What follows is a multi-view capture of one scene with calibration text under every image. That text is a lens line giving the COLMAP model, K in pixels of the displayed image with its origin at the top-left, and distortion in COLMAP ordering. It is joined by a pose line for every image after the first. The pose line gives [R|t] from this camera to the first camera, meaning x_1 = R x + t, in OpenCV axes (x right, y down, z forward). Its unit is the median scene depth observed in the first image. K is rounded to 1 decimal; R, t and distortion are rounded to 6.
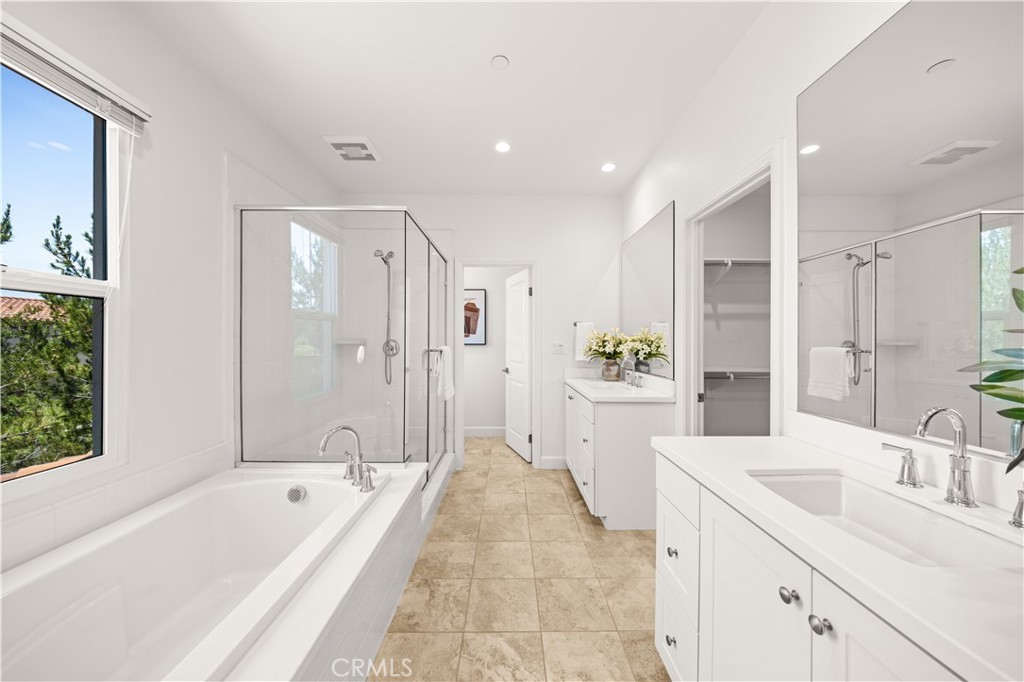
lens RADIAL K [[340.1, 0, 512.5], [0, 340.1, 342.8], [0, 0, 1]] dist [0.000354, 0.000005]
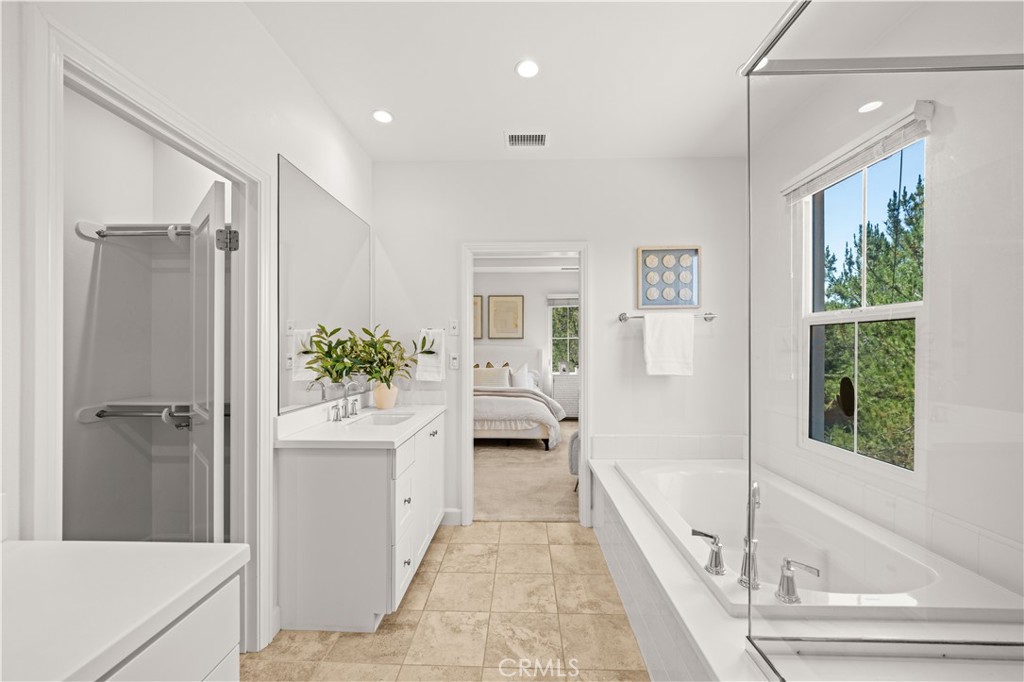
lens RADIAL K [[370.8, 0, 511.2], [0, 370.8, 346.0], [0, 0, 1]] dist [-0.000021, -0.000001]
pose [[-0.998985, -0.002394, 0.044988, -0.040098], [-0.002521, 0.999993, -0.002762, -0.040159], [-0.044981, -0.002872, -0.998984, 2.098951]]
